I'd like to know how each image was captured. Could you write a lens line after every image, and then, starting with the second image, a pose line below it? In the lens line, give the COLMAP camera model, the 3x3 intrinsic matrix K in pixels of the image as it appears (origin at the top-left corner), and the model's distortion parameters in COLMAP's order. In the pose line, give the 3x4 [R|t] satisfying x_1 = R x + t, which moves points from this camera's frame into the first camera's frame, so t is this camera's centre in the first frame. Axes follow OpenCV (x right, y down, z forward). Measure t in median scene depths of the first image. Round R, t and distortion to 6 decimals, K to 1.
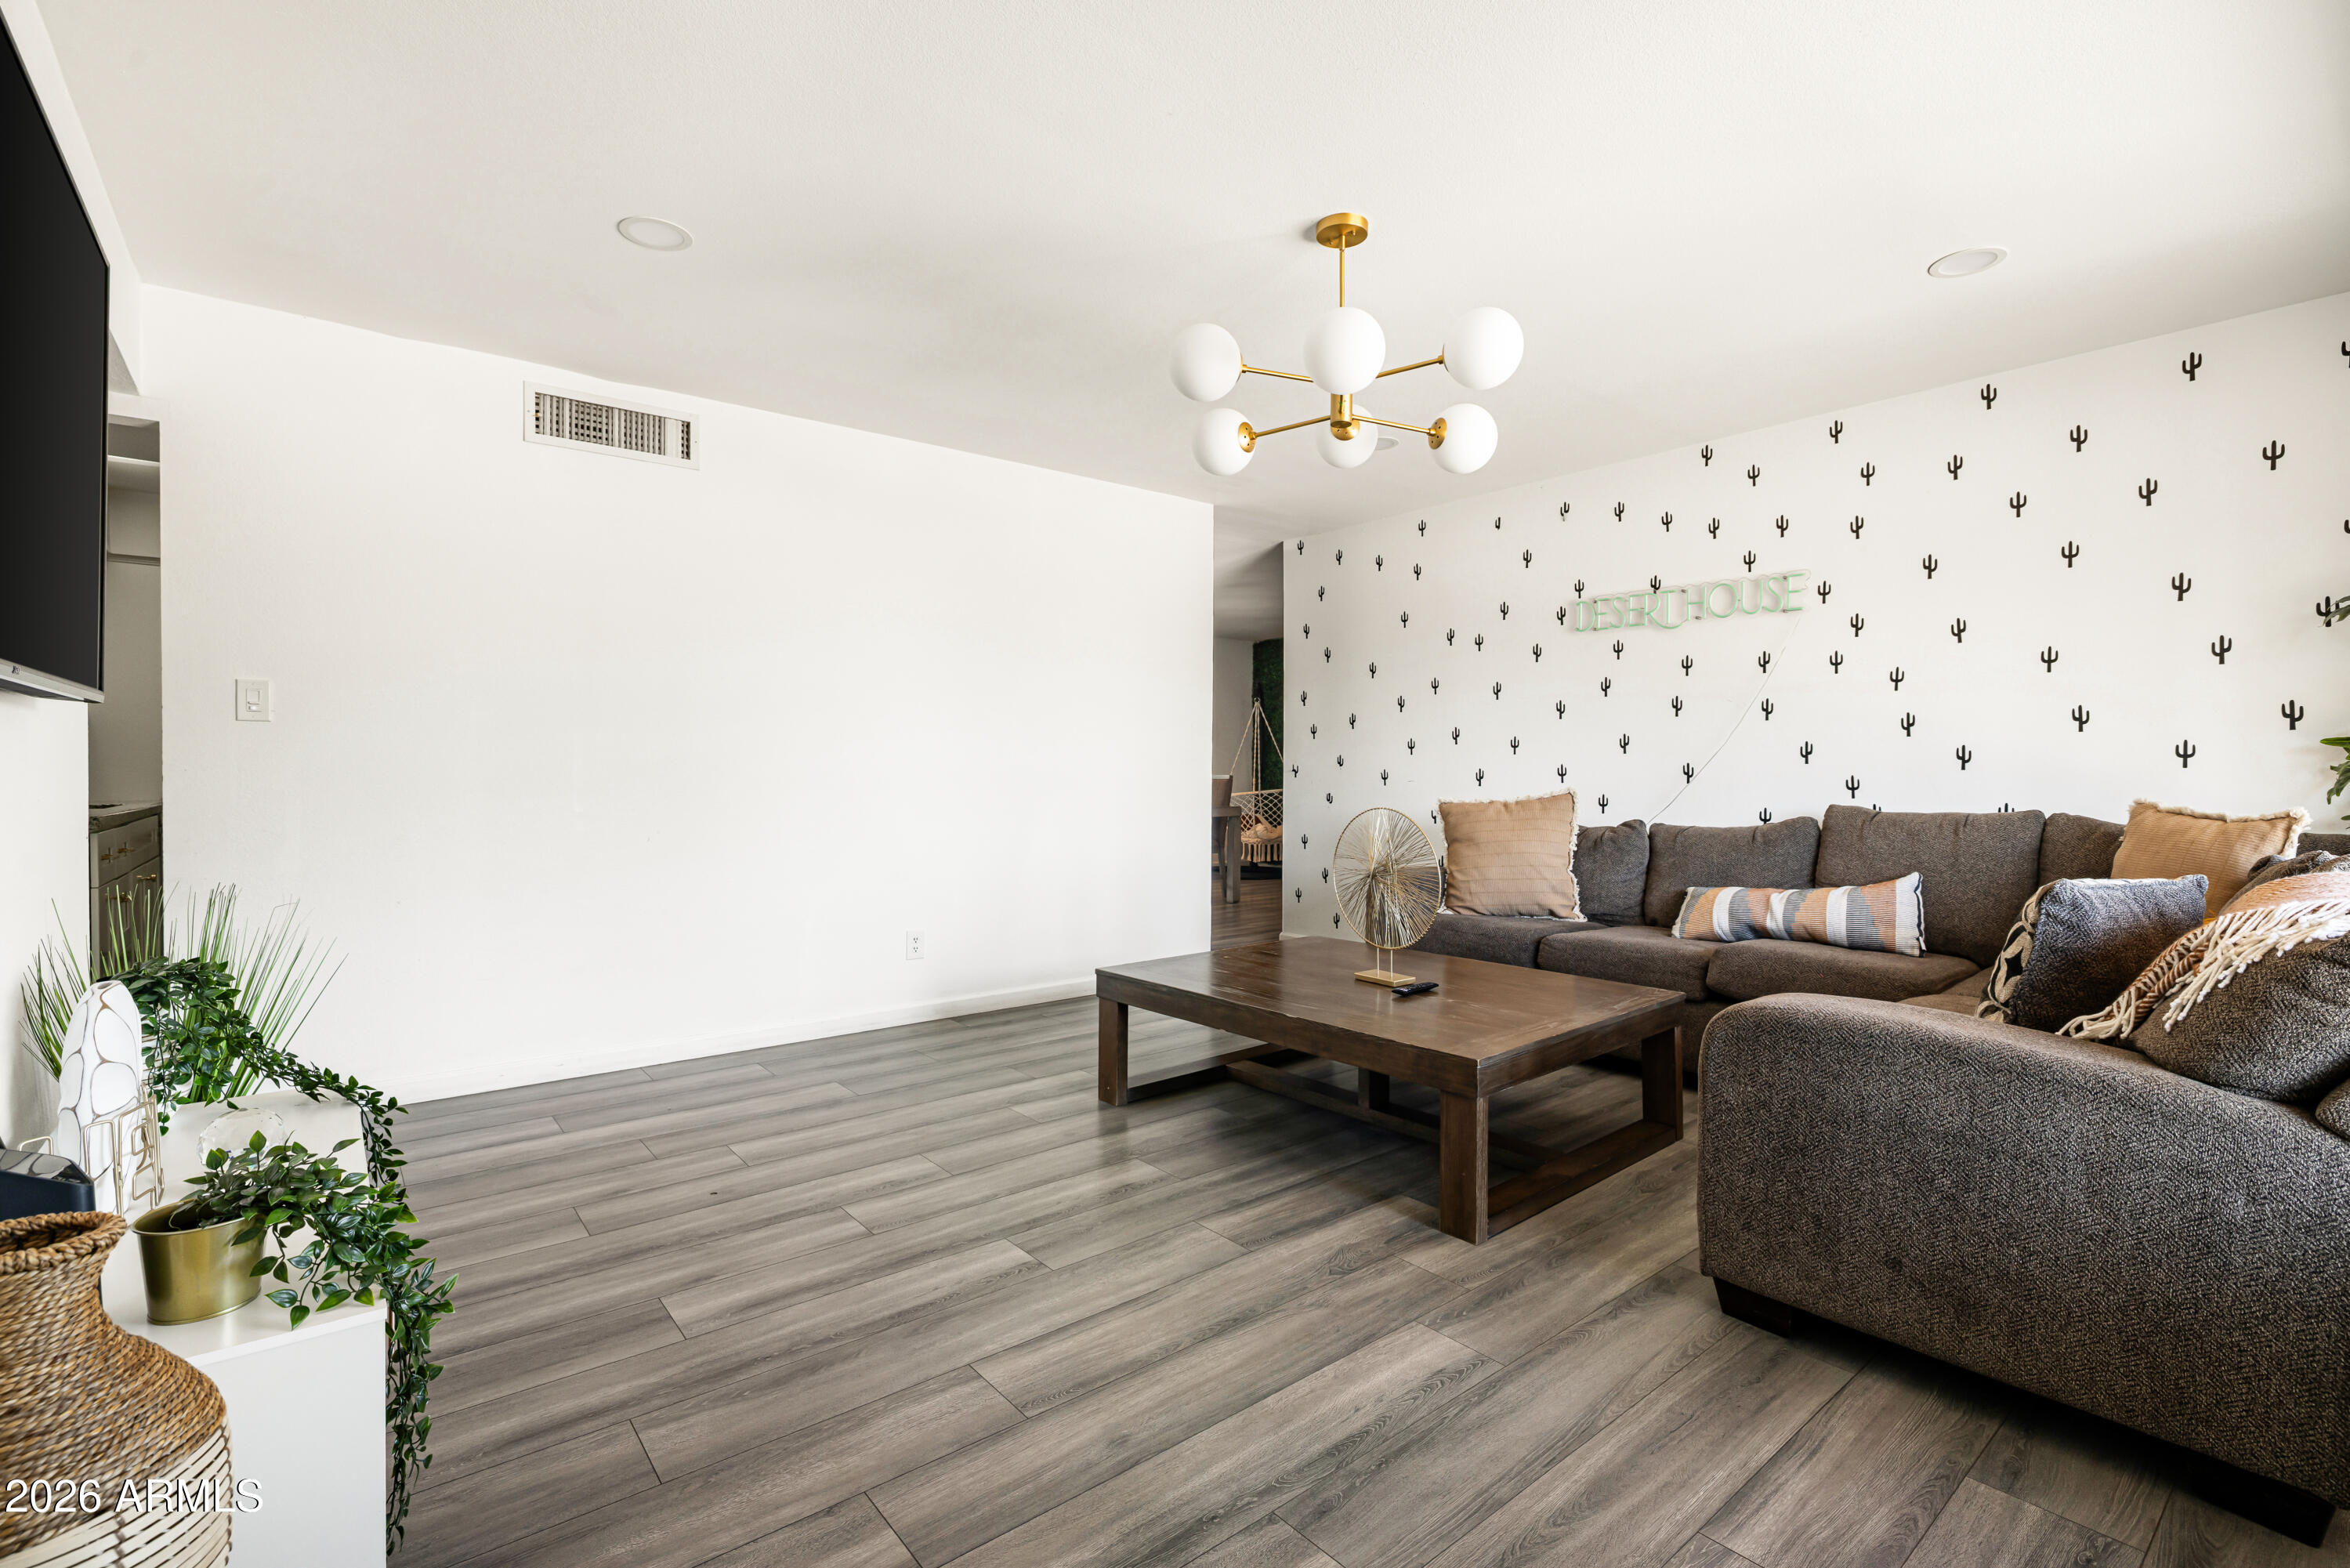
lens RADIAL K [[1058.4, 0, 1180.5], [0, 1058.4, 789.3], [0, 0, 1]] dist [0.001864, 0.000865]
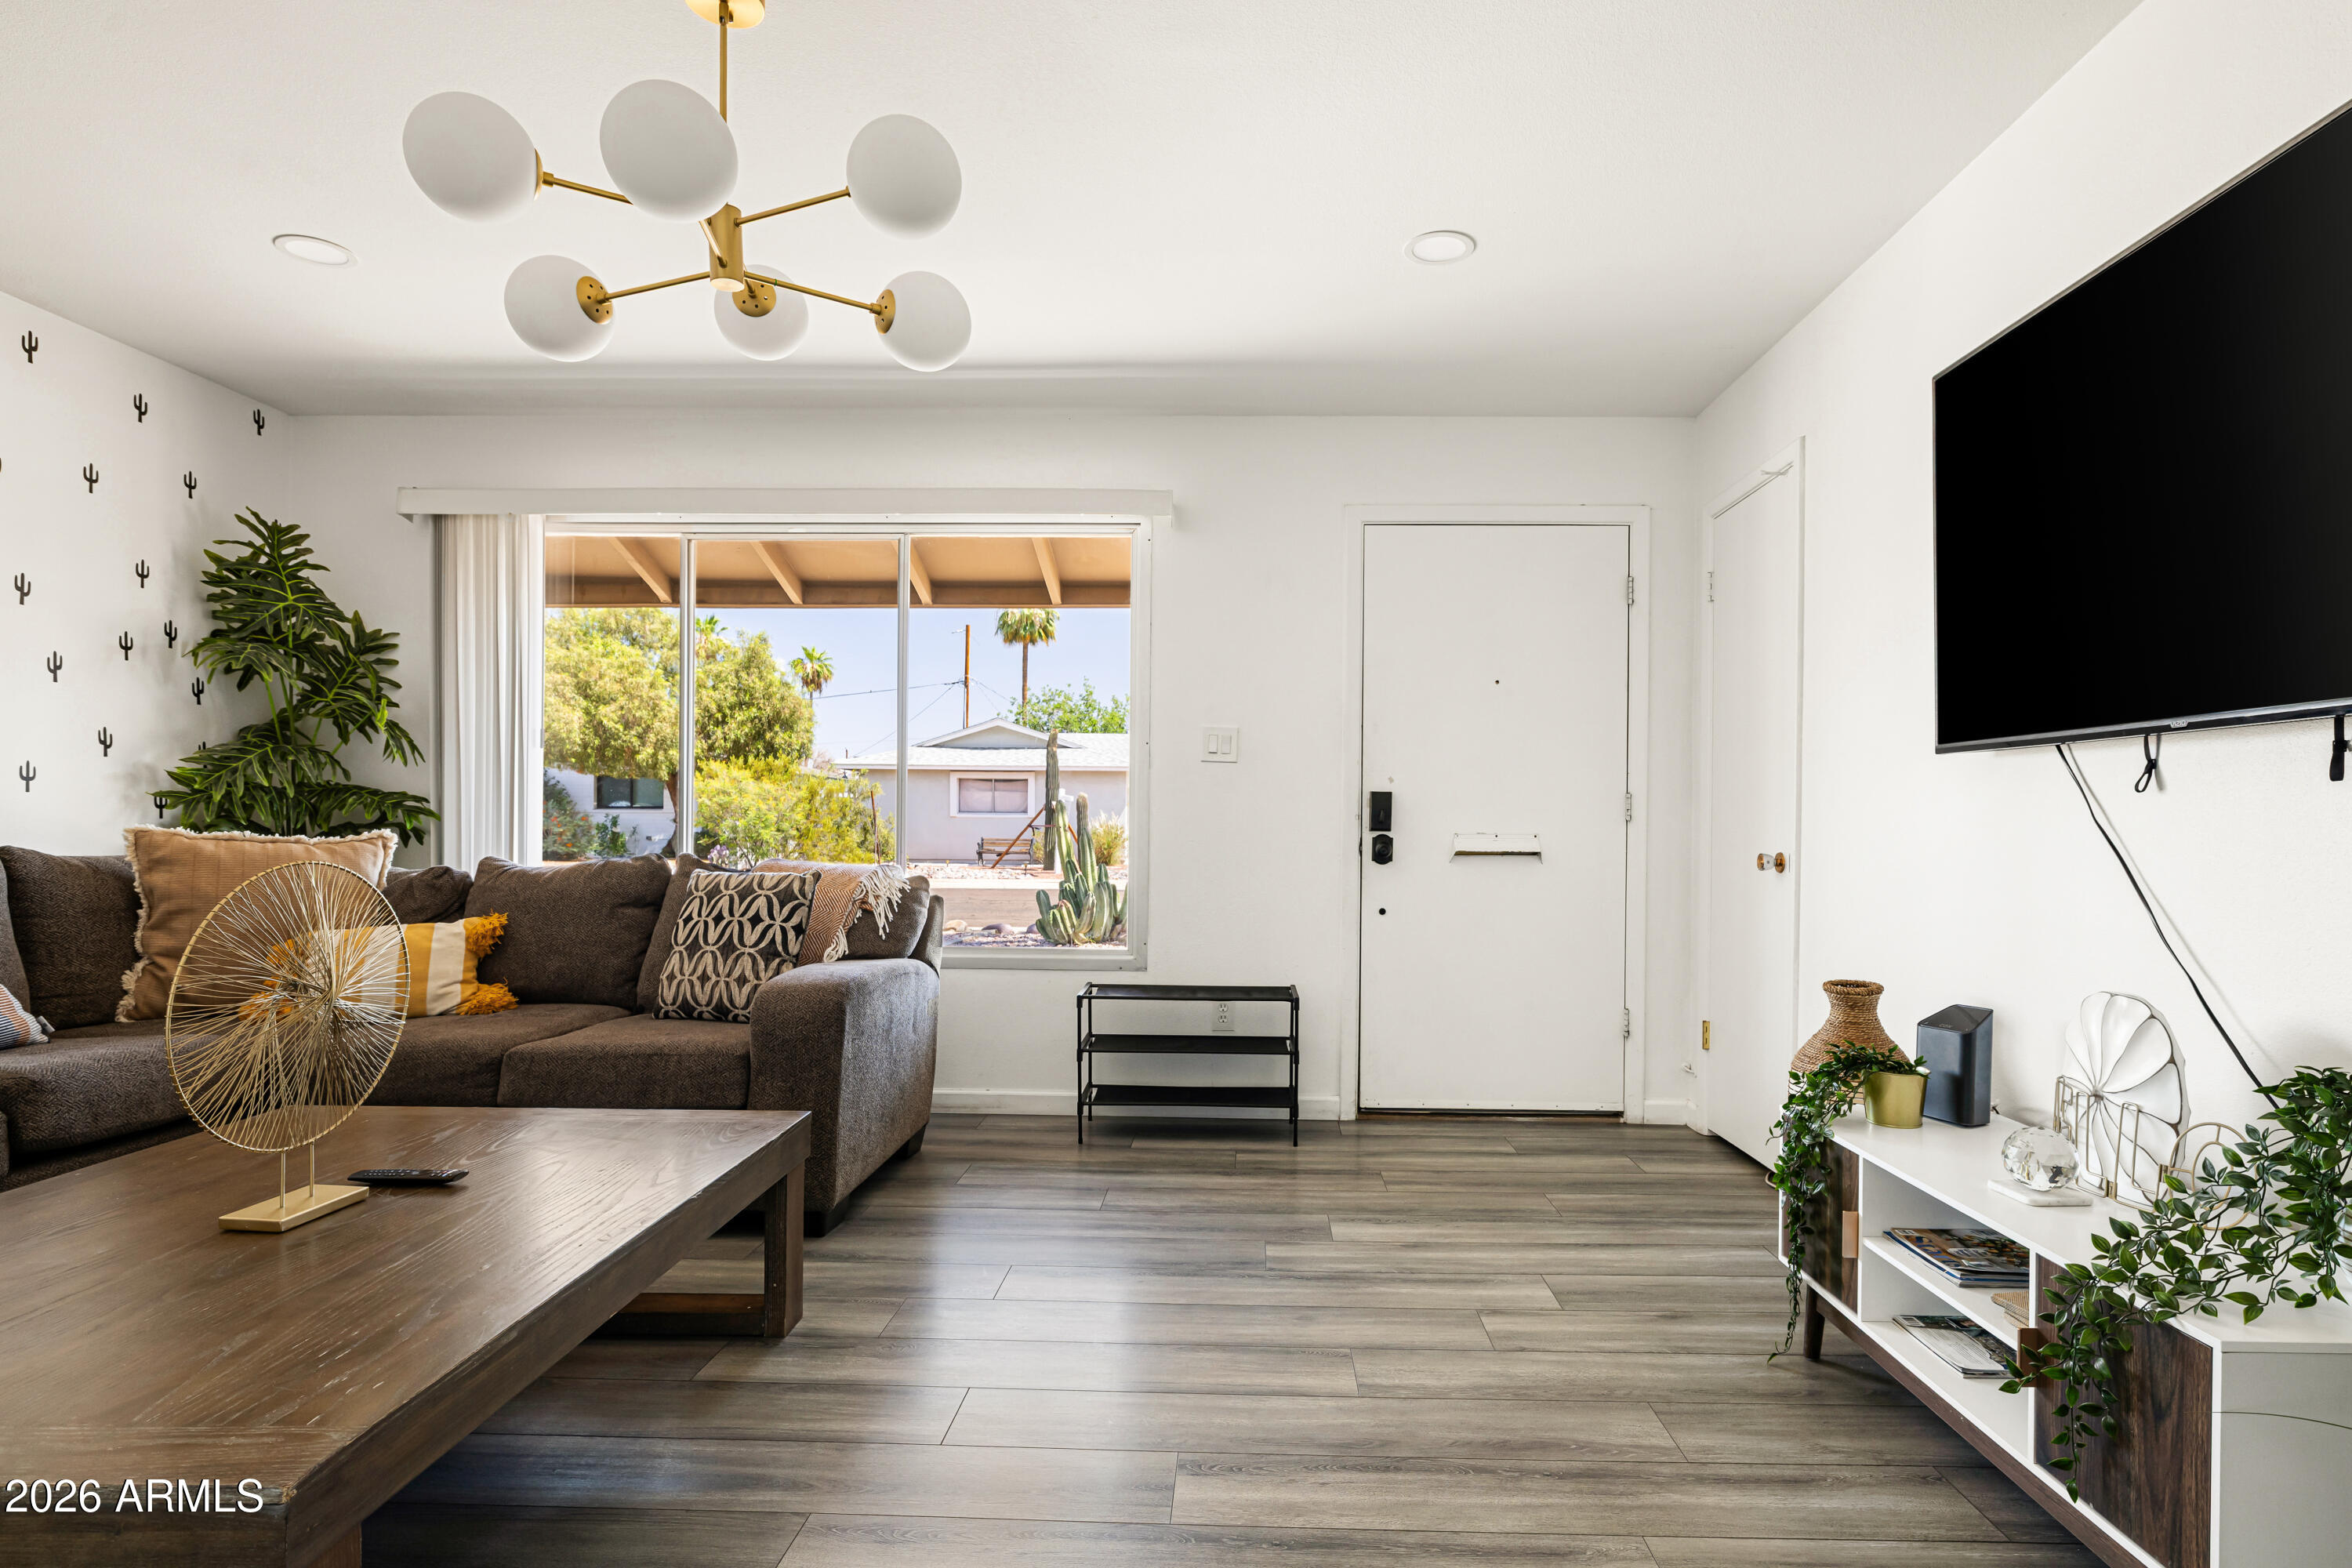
lens RADIAL K [[1210.0, 0, 1227.8], [0, 1210.0, 836.4], [0, 0, 1]] dist [-0.005381, 0.003367]
pose [[-0.758182, -0.013658, 0.651900, -0.560569], [0.003596, 0.999678, 0.025127, -0.006249], [-0.652033, 0.021395, -0.757888, 1.291560]]
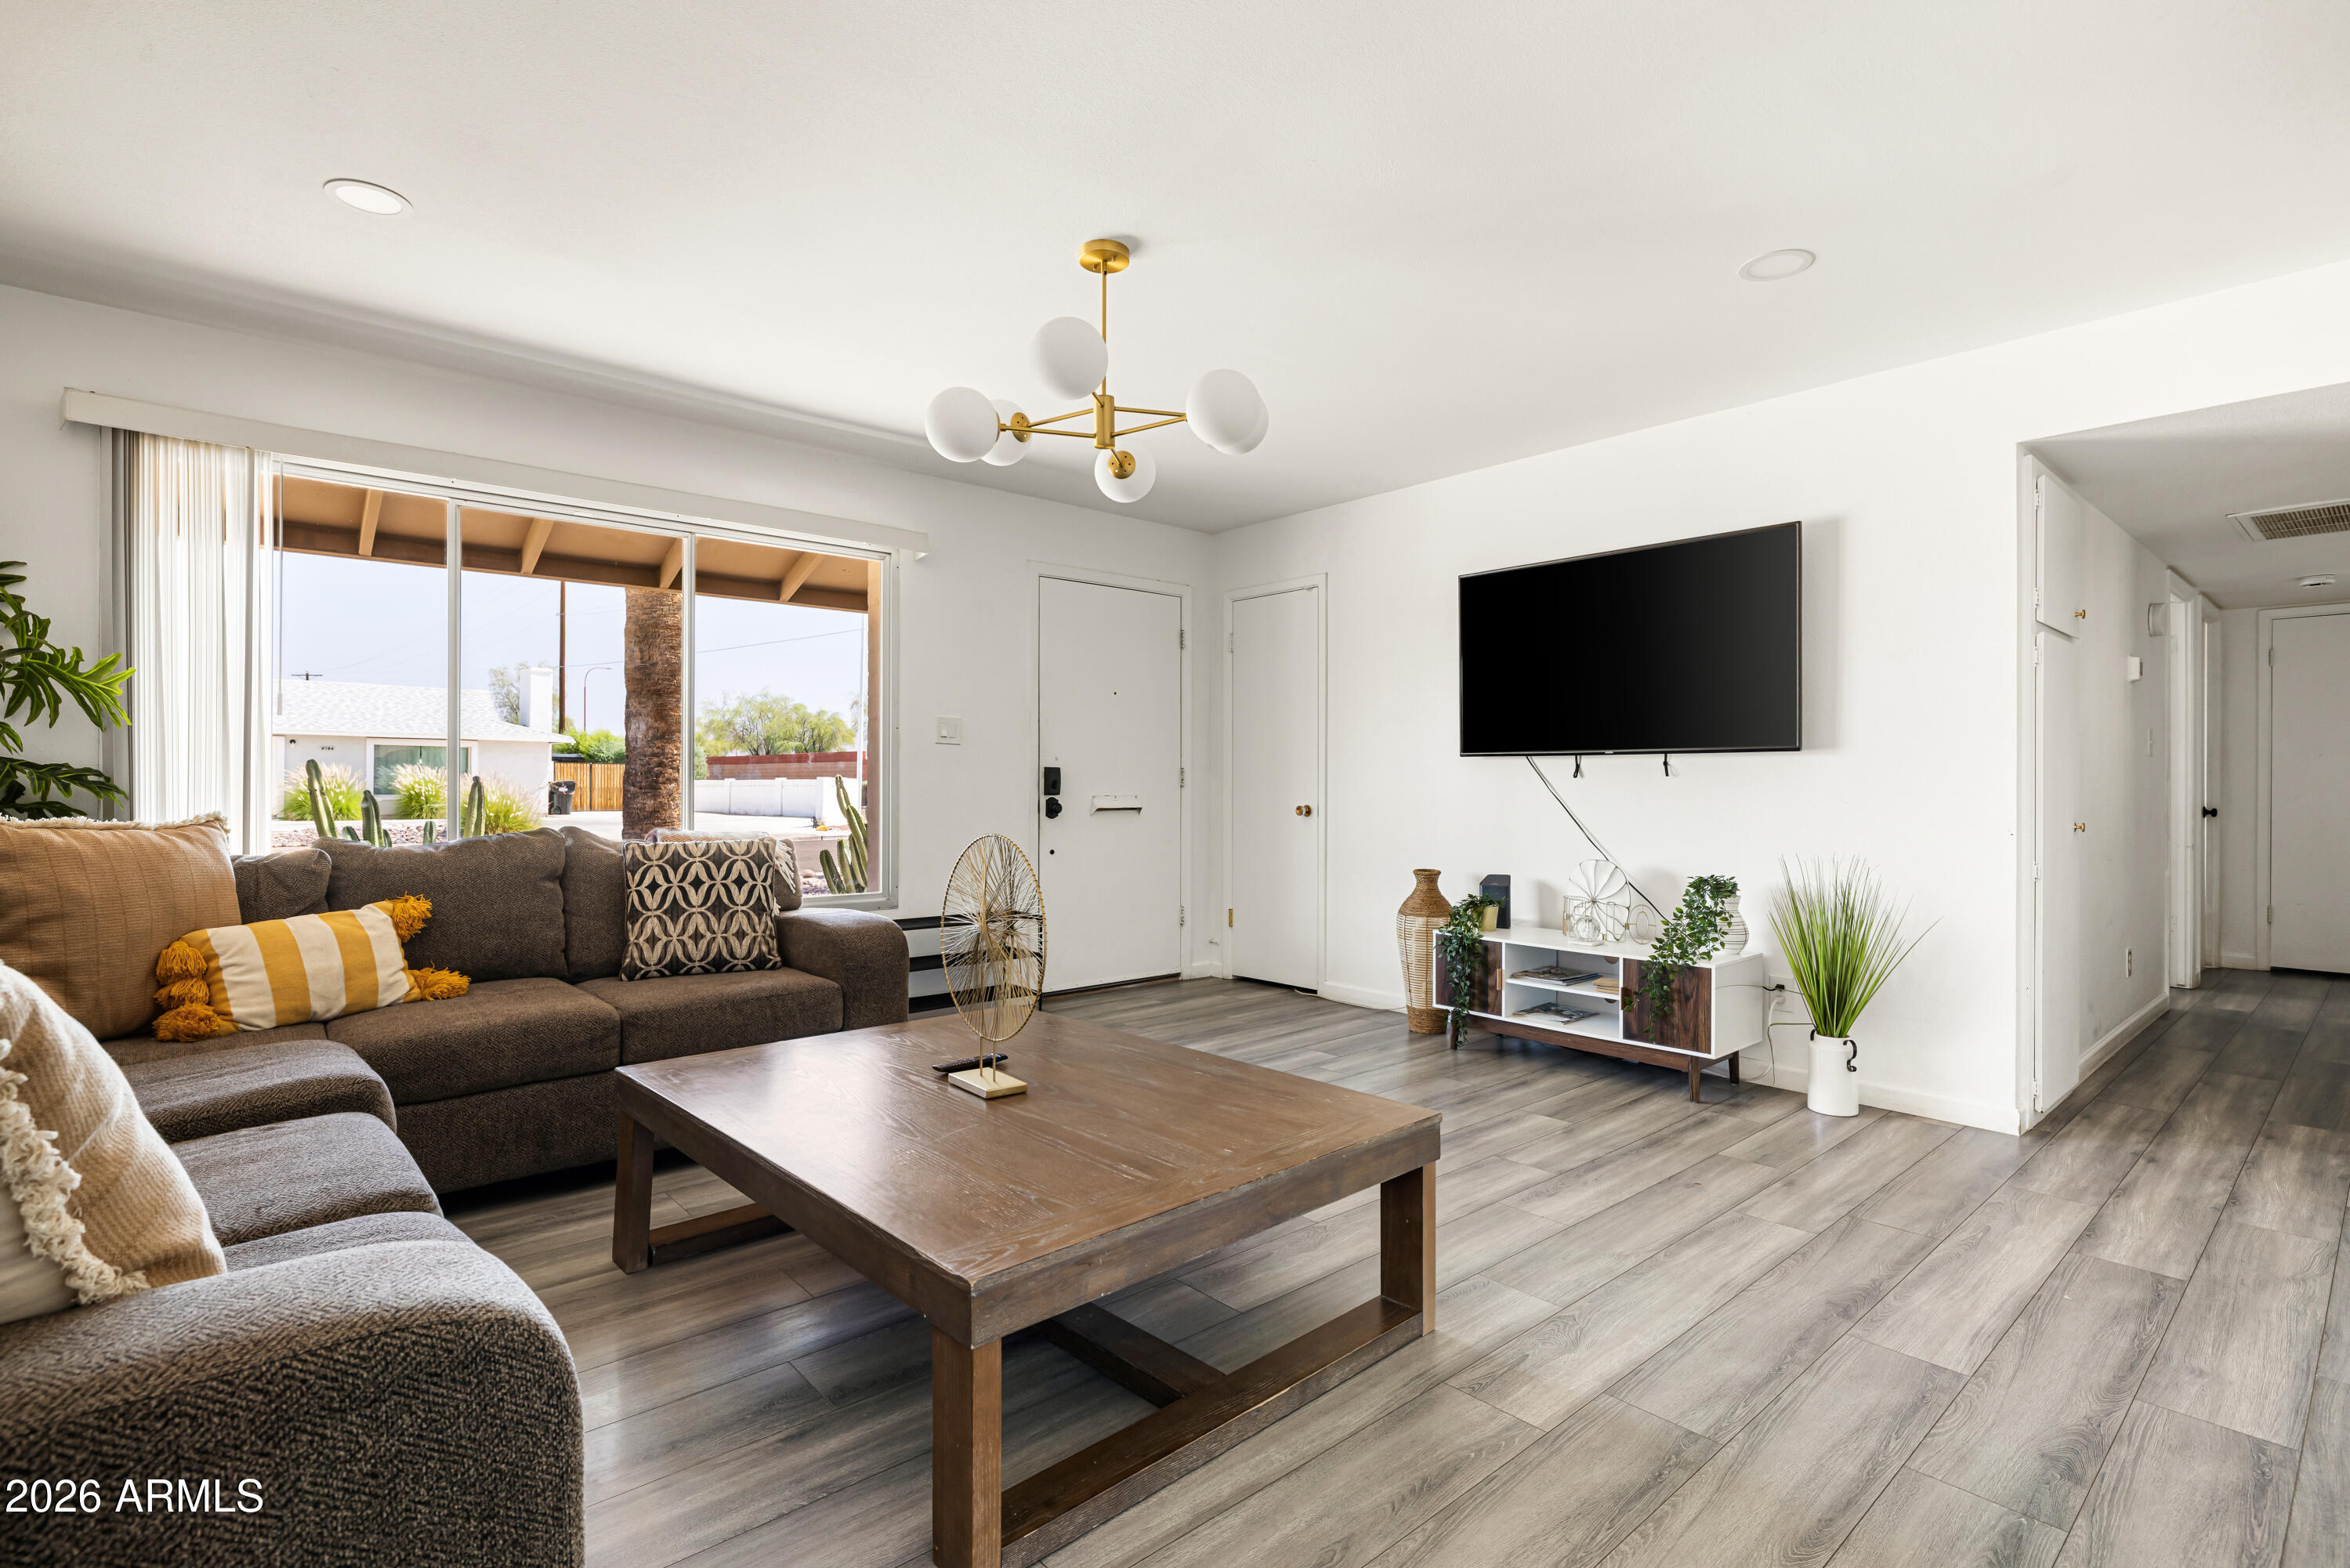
lens RADIAL K [[1103.0, 0, 1159.8], [0, 1103.0, 777.6], [0, 0, 1]] dist [-0.002764, 0.001571]
pose [[-0.999645, -0.004571, -0.026238, 0.117798], [-0.004984, 0.999864, 0.015725, -0.035399], [0.026163, 0.015850, -0.999532, 1.947932]]
